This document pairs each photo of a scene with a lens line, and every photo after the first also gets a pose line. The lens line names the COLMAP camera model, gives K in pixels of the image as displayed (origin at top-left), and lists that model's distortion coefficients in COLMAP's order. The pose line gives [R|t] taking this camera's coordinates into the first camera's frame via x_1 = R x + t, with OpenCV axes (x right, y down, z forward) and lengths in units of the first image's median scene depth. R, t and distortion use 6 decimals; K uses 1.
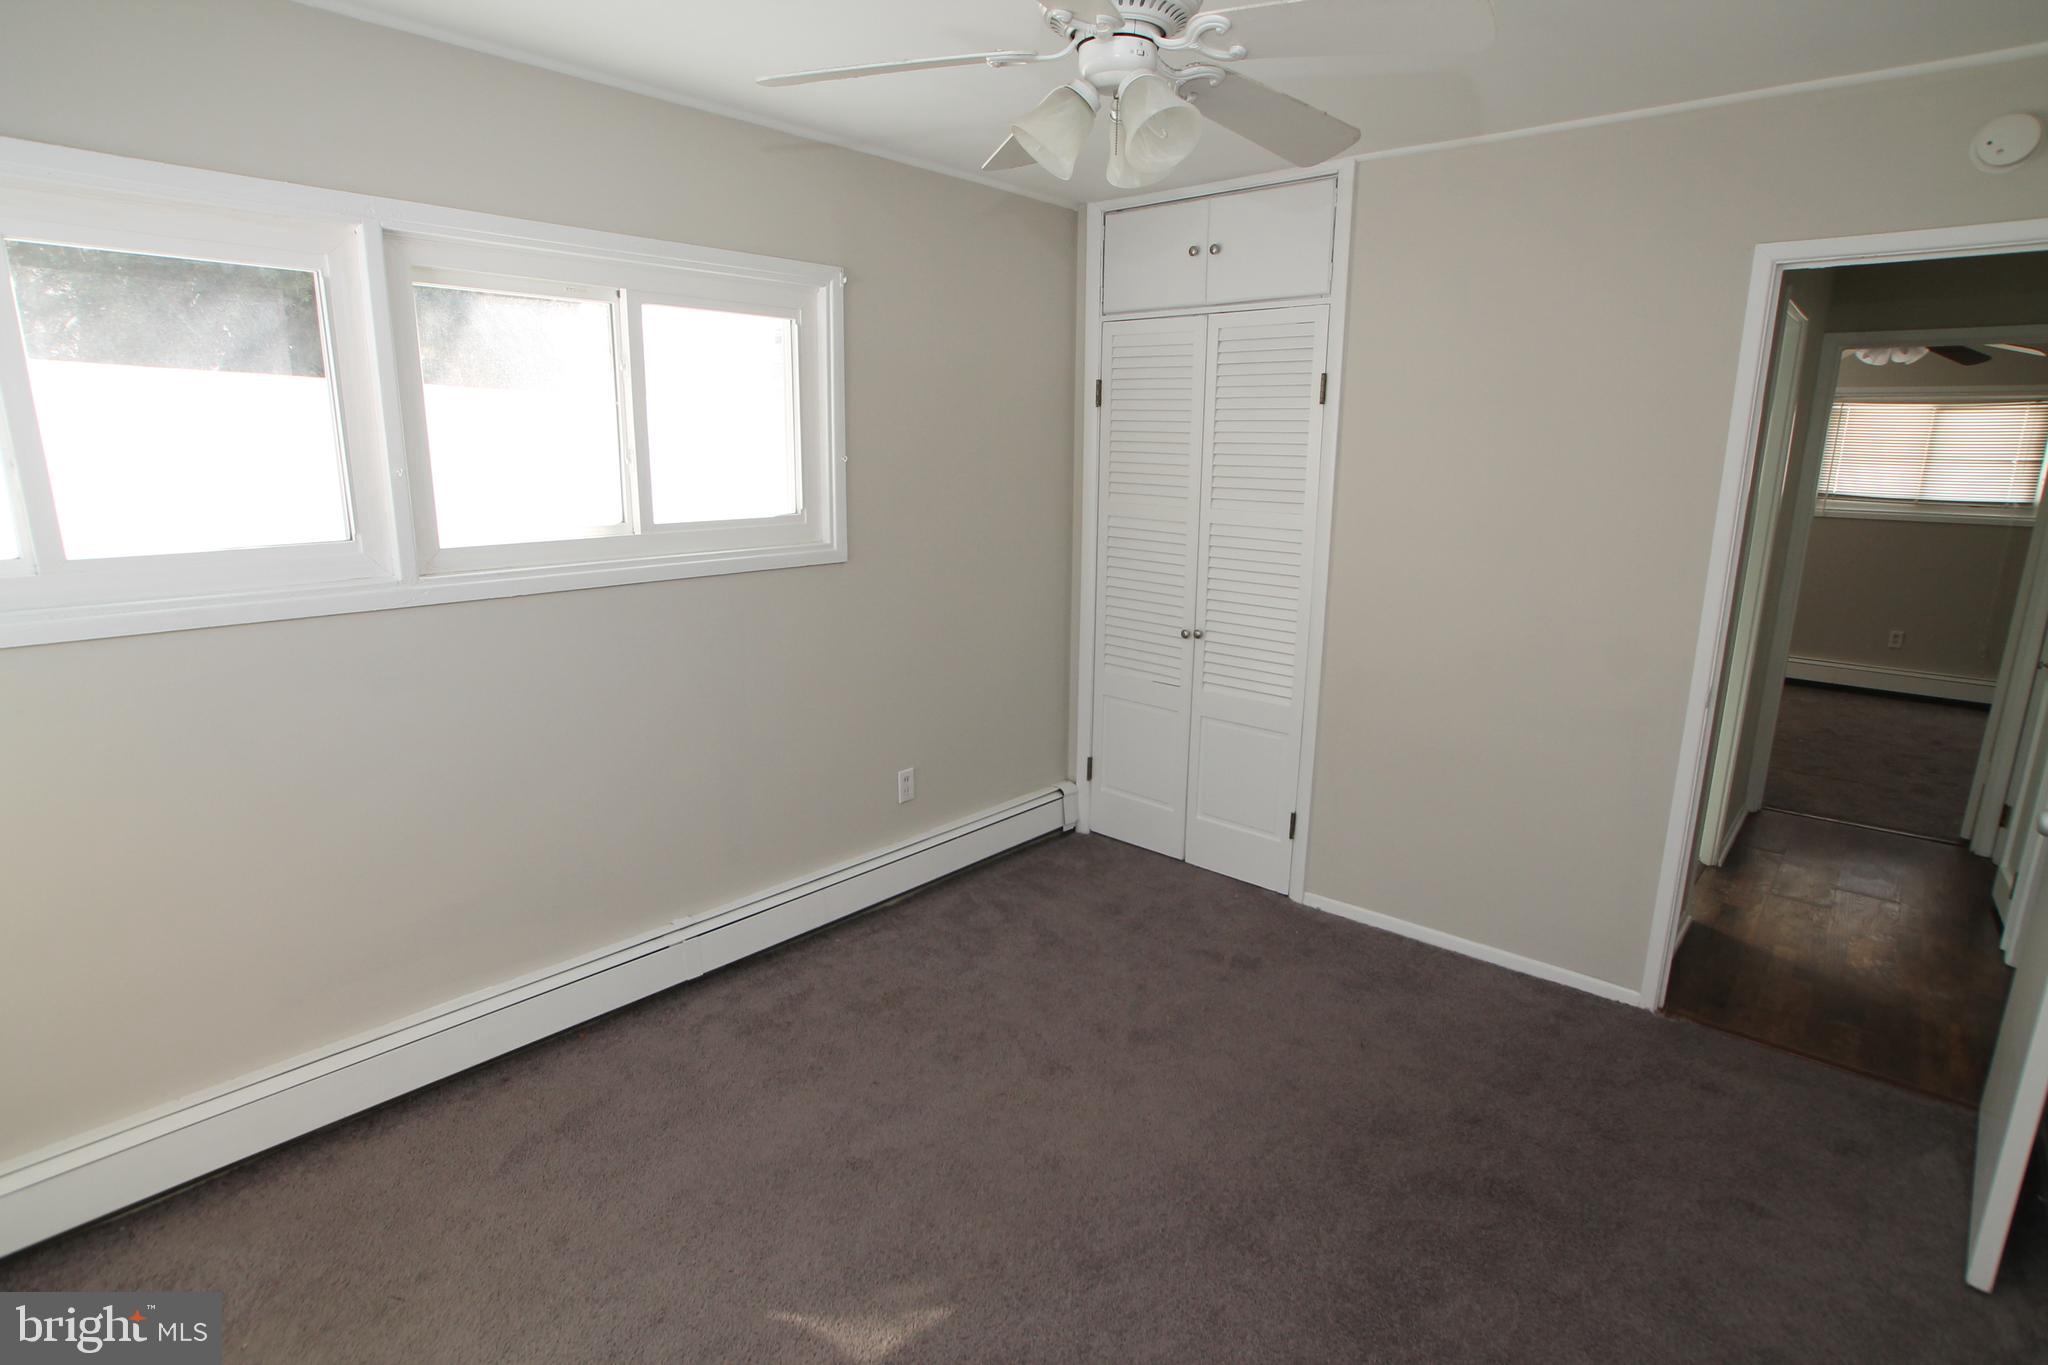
lens RADIAL K [[1042.5, 0, 1031.1], [0, 1042.5, 691.5], [0, 0, 1]] dist [-0.071030, 0.032329]
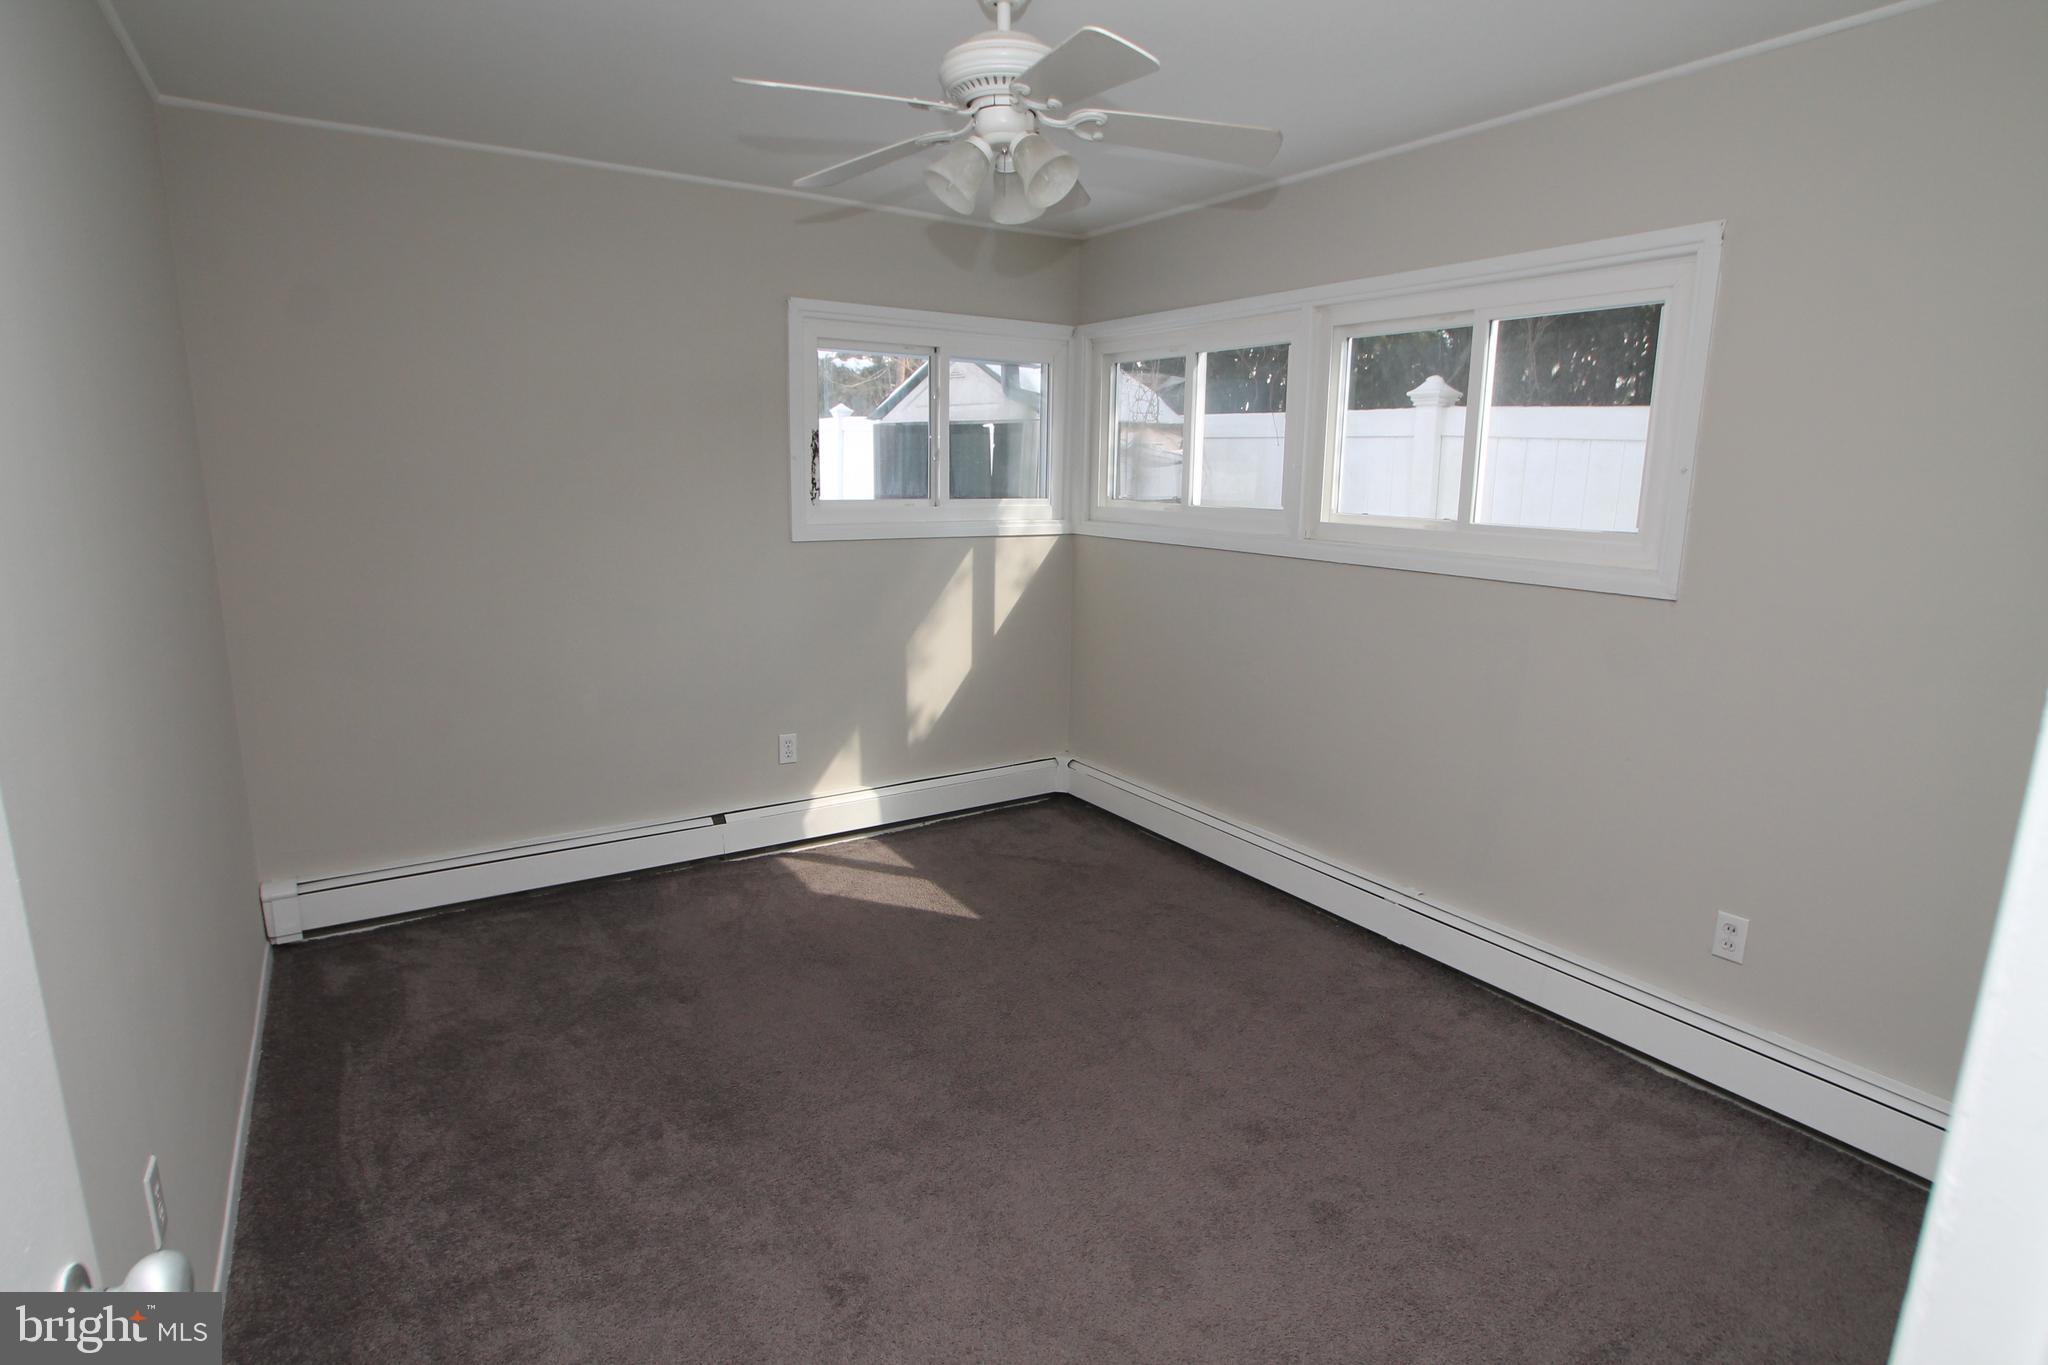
lens RADIAL K [[1042.5, 0, 1031.1], [0, 1042.5, 691.5], [0, 0, 1]] dist [-0.071030, 0.032329]
pose [[-0.270061, 0.185049, -0.944894, 0.900162], [-0.239122, 0.937722, 0.251988, -0.179550], [0.932678, 0.293997, -0.208993, 0.952424]]
